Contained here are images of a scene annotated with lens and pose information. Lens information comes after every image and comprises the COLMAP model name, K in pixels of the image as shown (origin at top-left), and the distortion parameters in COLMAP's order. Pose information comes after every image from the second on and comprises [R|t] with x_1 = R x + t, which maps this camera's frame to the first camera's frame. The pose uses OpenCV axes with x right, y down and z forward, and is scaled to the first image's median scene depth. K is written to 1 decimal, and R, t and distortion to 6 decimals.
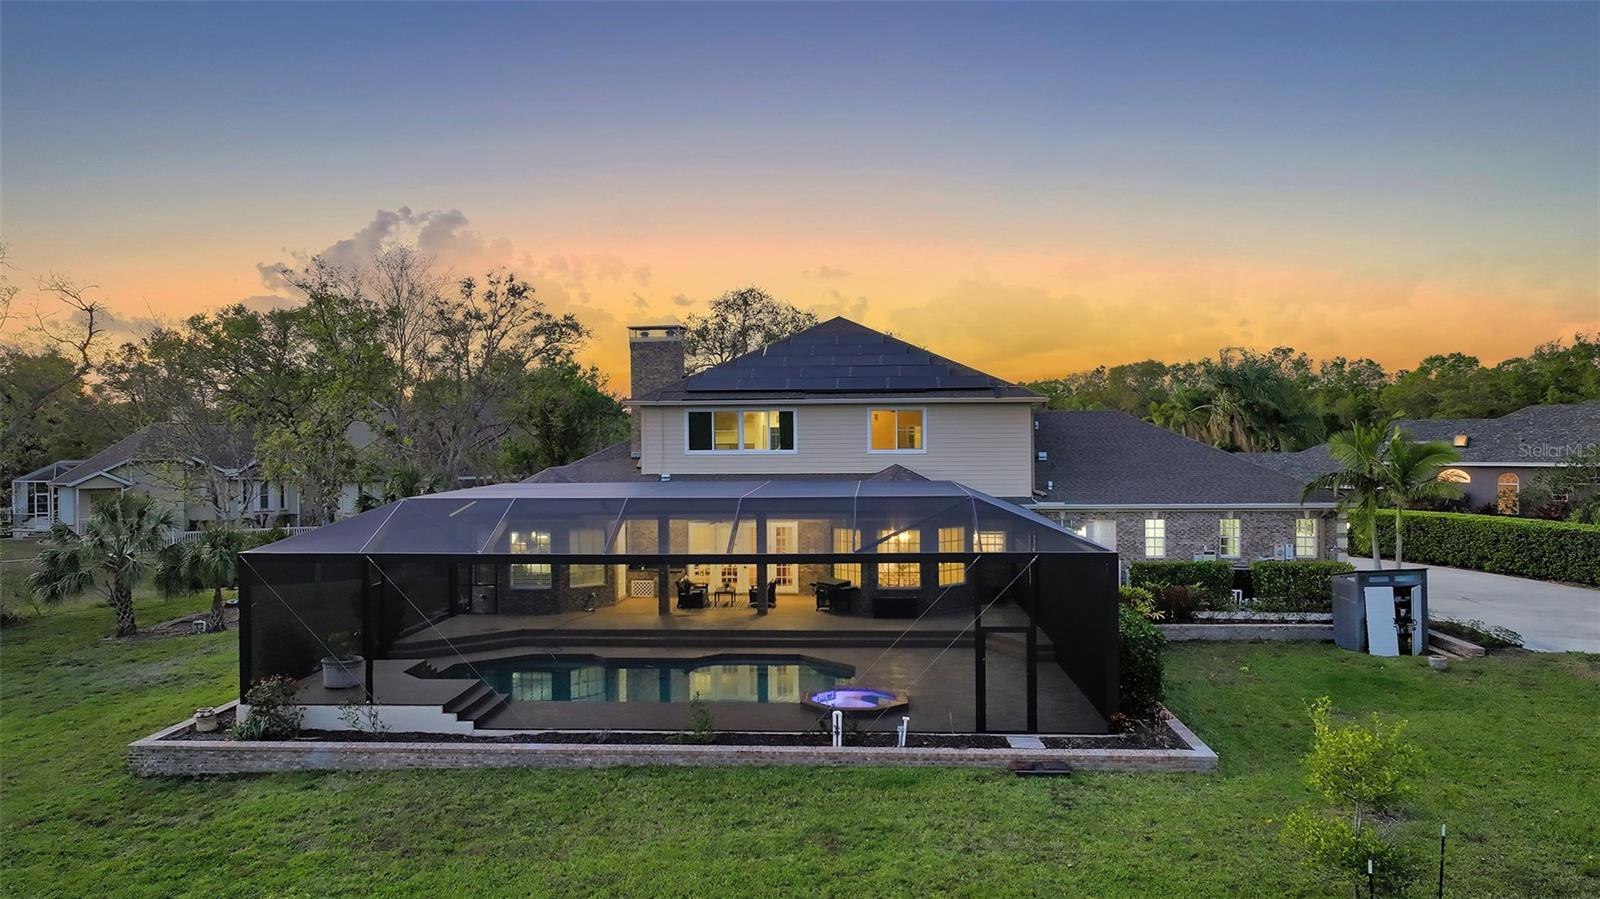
lens RADIAL K [[1109.3, 0, 804.5], [0, 1109.3, 473.7], [0, 0, 1]] dist [-0.007317, 0.051622]
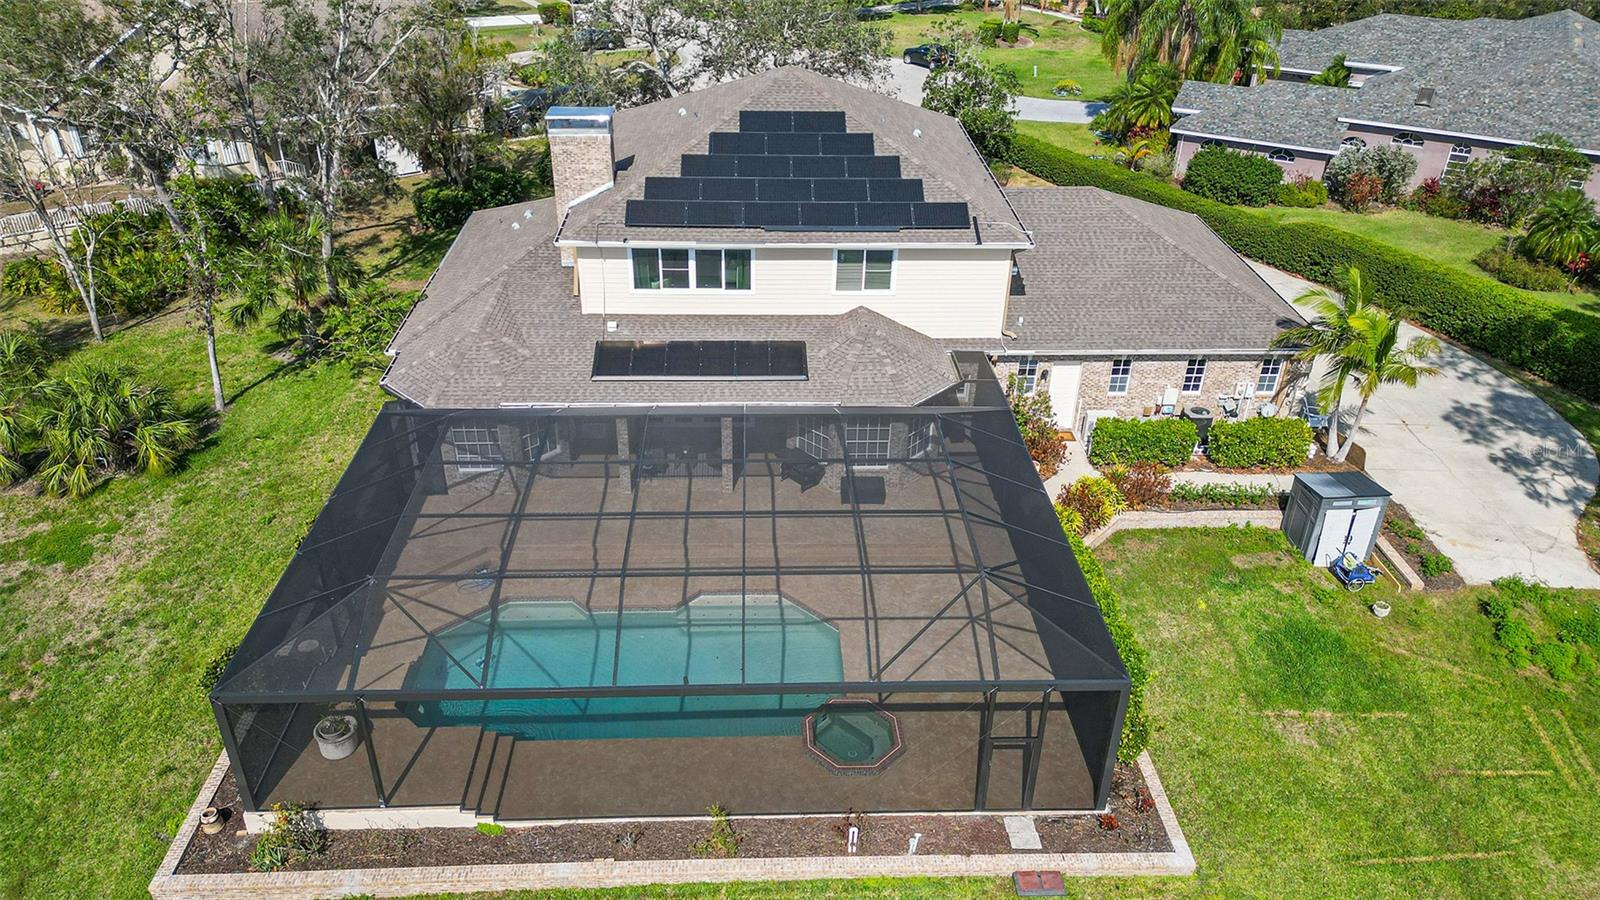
lens RADIAL K [[1113.1, 0, 800.0], [0, 1113.1, 450.0], [0, 0, 1]] dist [0.059491, -0.000319]
pose [[0.994192, -0.028618, 0.103746, -0.079406], [-0.024115, 0.880245, 0.473905, -0.397284], [-0.104884, -0.473655, 0.874443, 0.155544]]
